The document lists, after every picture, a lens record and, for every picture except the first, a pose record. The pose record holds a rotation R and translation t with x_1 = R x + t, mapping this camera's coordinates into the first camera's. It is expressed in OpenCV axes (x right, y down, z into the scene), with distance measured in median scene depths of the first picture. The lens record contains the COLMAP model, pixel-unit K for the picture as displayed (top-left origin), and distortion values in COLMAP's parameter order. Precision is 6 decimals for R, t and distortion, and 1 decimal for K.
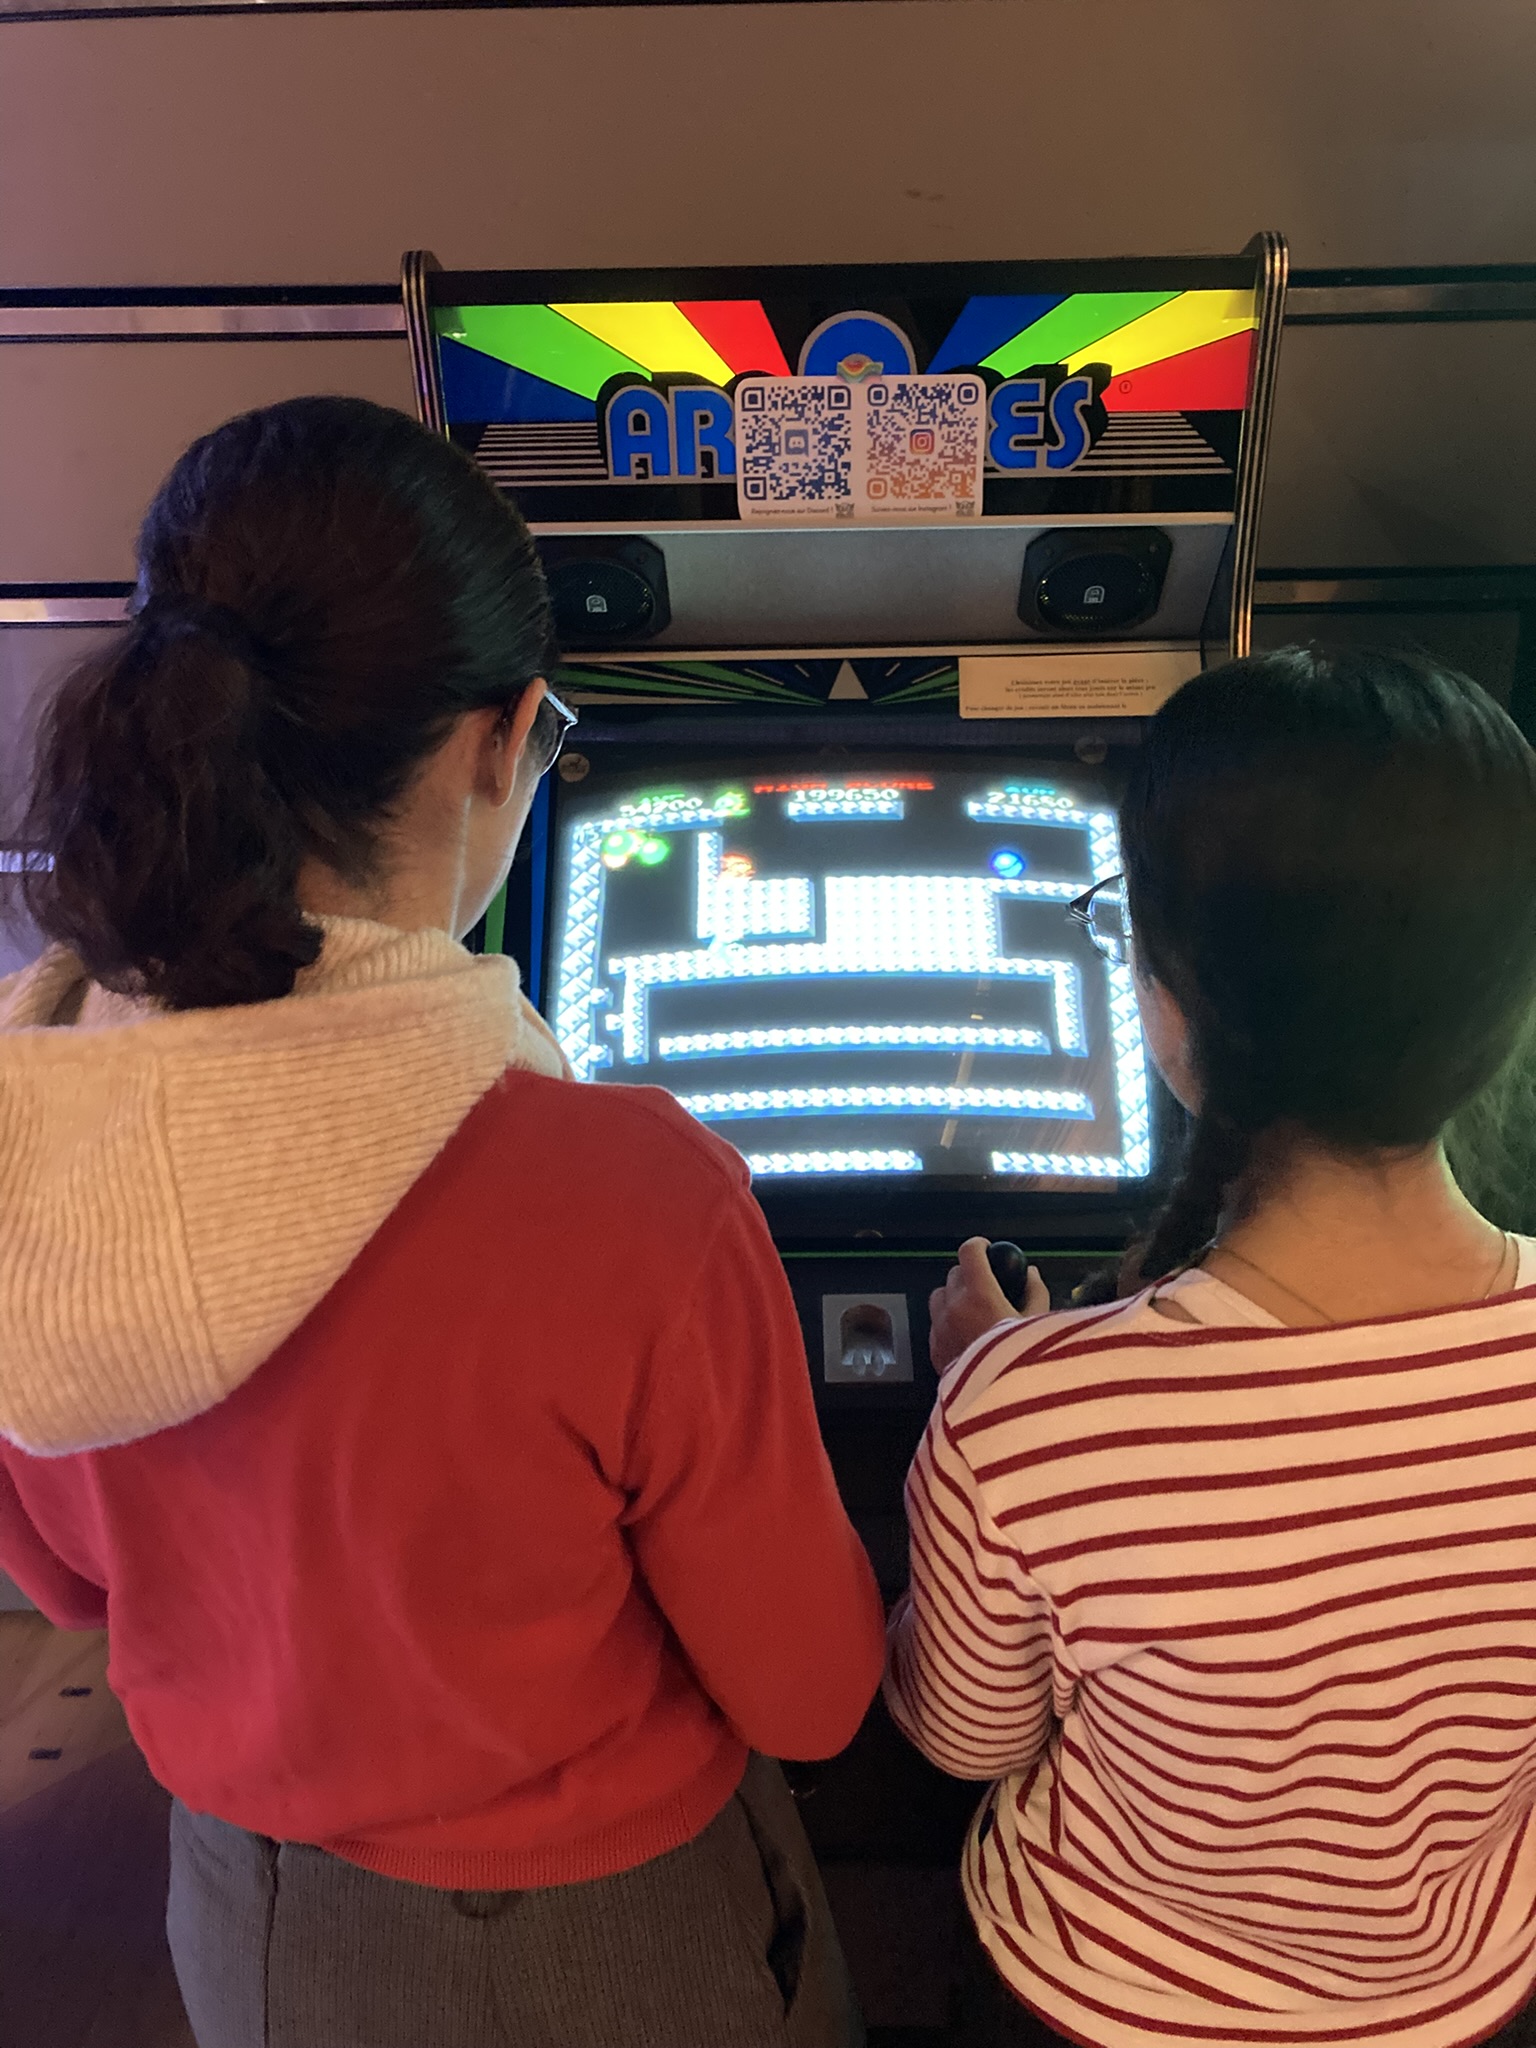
lens RADIAL K [[1682.7, 0, 769.5], [0, 1682.7, 1022.6], [0, 0, 1]] dist [0.016738, 0.000299]
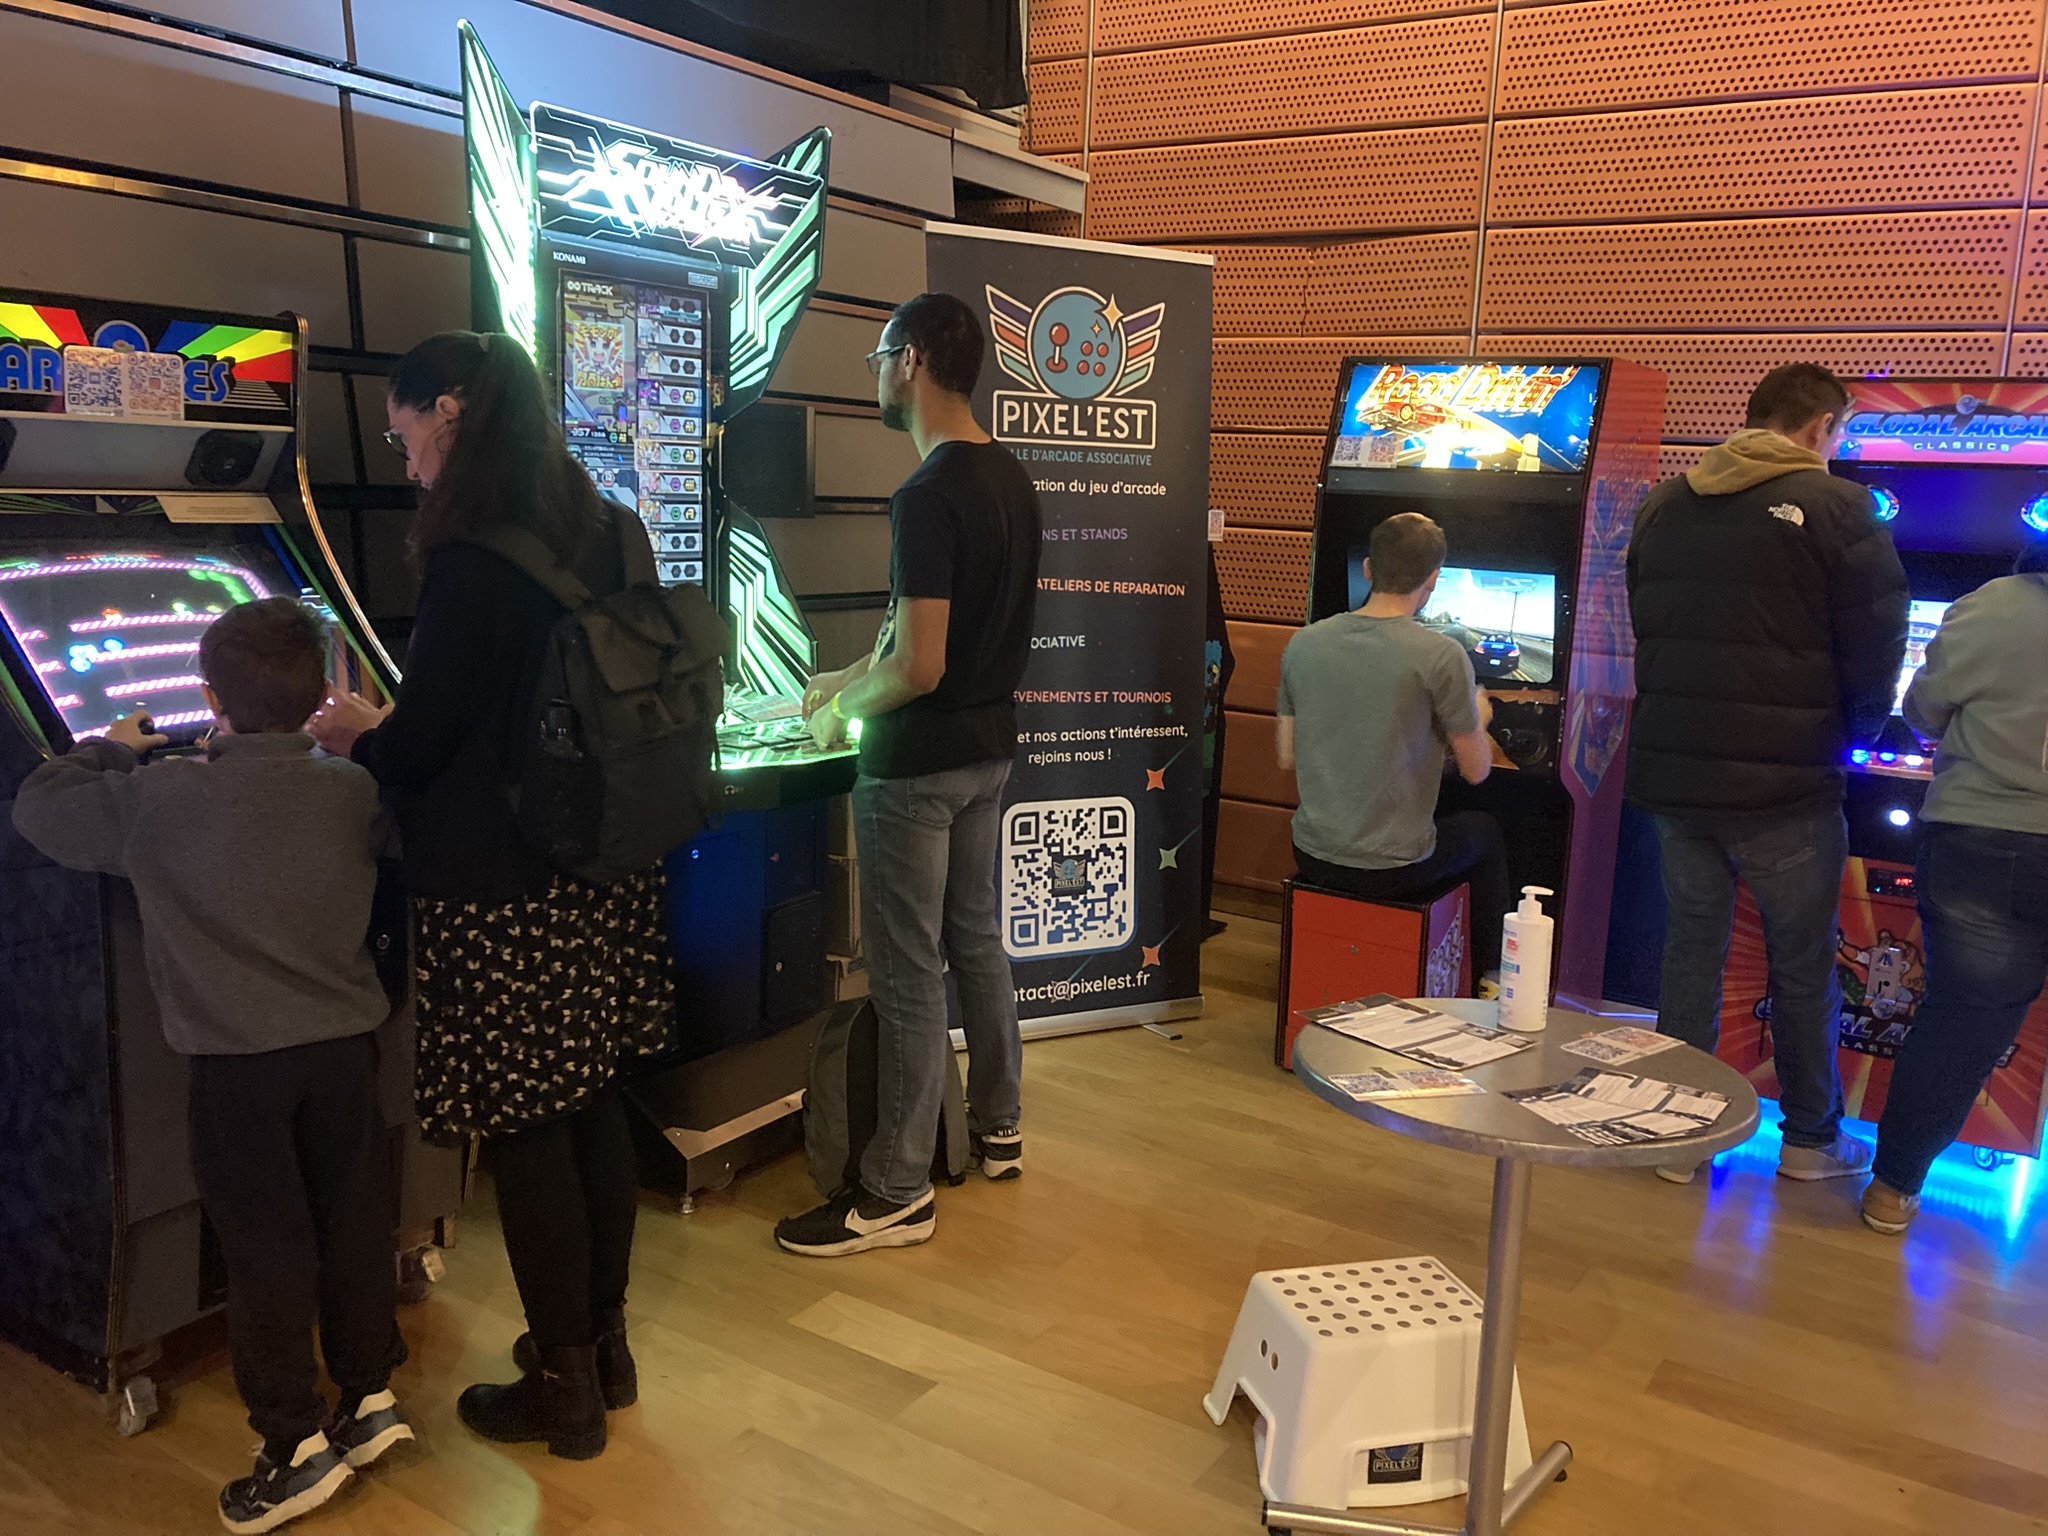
lens RADIAL K [[1682.7, 0, 1022.2], [0, 1682.7, 769.5], [0, 0, 1]] dist [0.016738, 0.000299]
pose [[0.554092, -0.105847, 0.825699, -1.096506], [0.268226, 0.961685, -0.056716, 0.523266], [-0.788059, 0.252900, 0.561253, -0.904428]]
